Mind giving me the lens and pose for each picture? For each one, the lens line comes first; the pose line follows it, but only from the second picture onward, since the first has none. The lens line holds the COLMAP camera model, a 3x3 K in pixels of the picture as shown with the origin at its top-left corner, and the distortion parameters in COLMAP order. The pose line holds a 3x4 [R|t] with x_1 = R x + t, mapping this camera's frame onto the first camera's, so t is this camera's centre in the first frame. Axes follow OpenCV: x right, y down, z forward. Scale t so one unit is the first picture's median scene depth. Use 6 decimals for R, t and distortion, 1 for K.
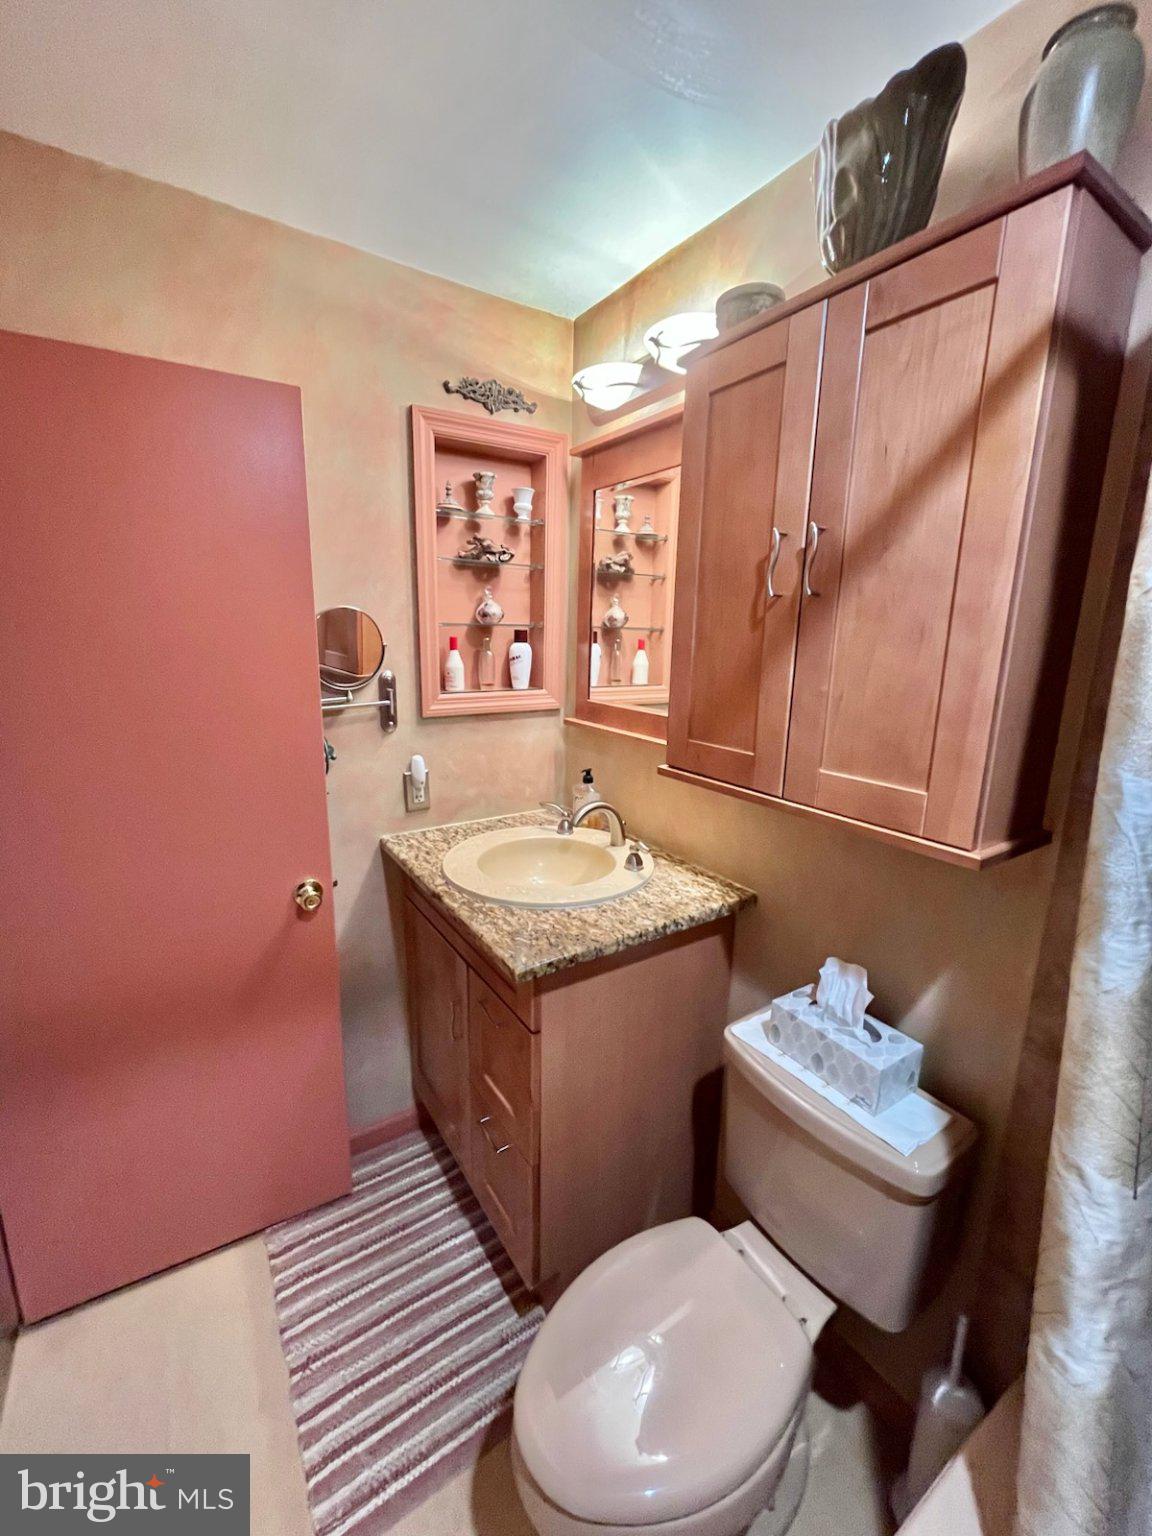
lens RADIAL K [[628.8, 0, 579.8], [0, 628.8, 760.9], [0, 0, 1]] dist [0.004031, 0.000425]
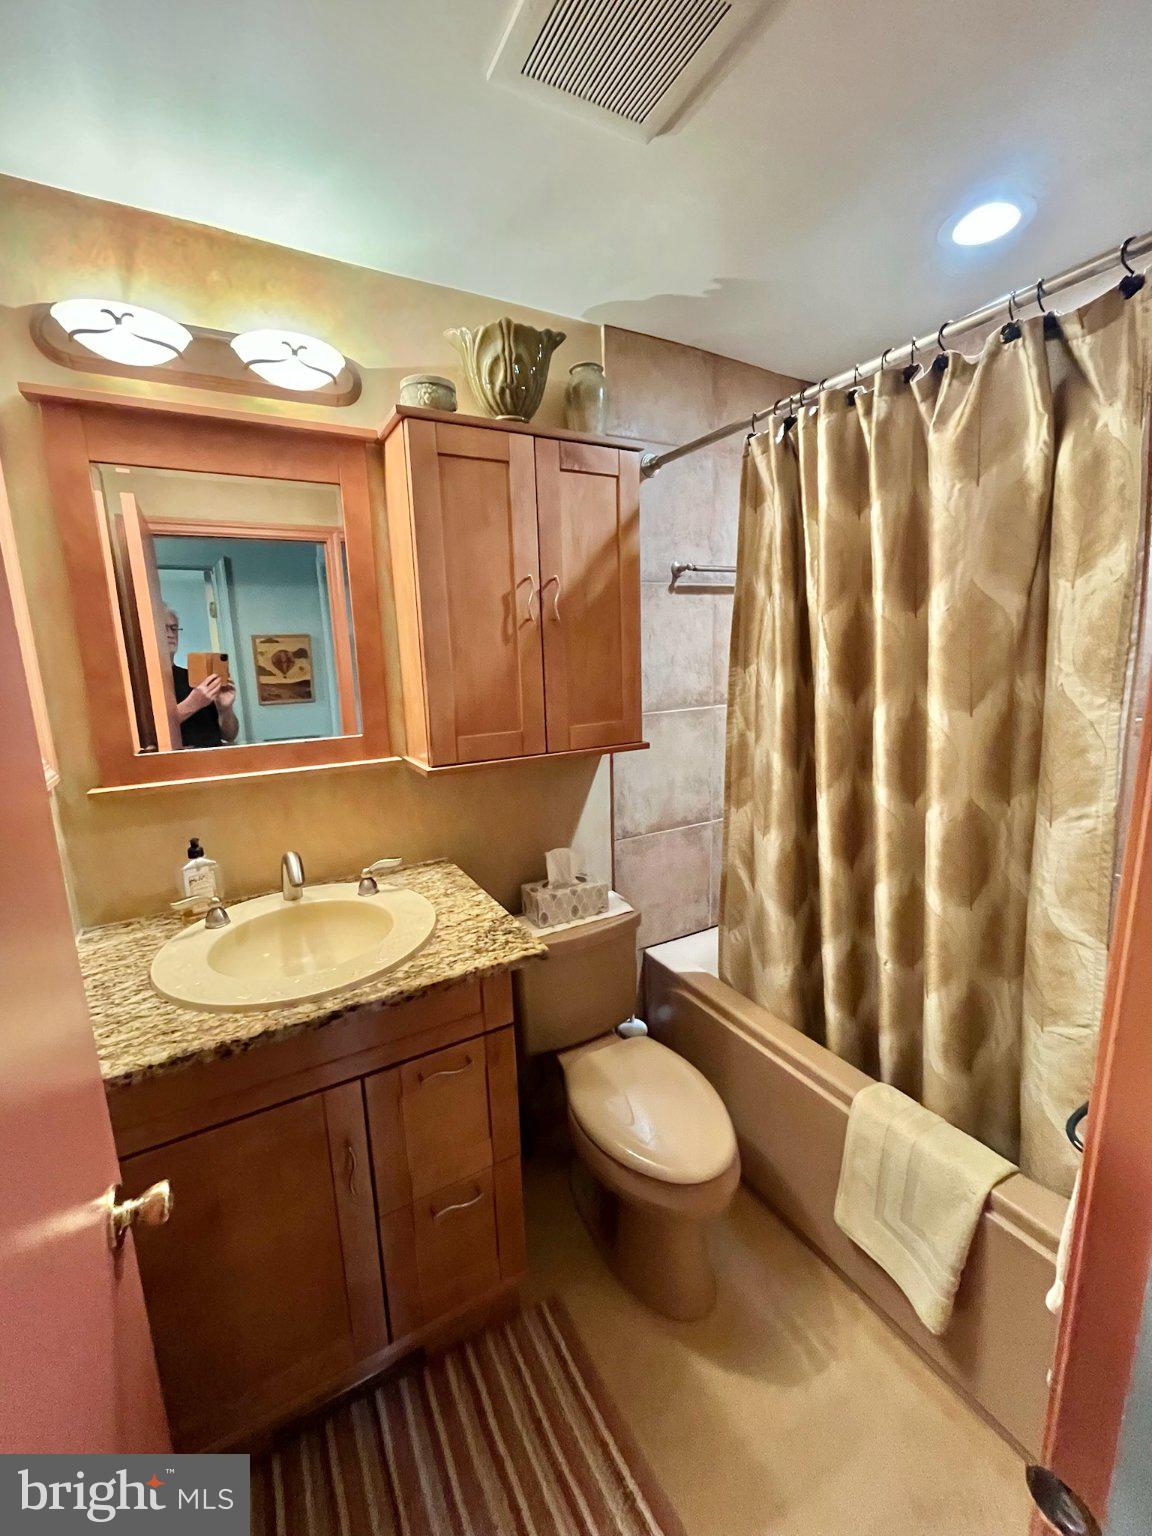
lens RADIAL K [[628.8, 0, 582.4], [0, 628.8, 763.7], [0, 0, 1]] dist [0.004031, 0.000425]
pose [[0.059064, -0.209133, 0.976102, -0.891303], [0.232967, 0.953696, 0.190236, -0.142537], [-0.970689, 0.216163, 0.105051, 0.594022]]
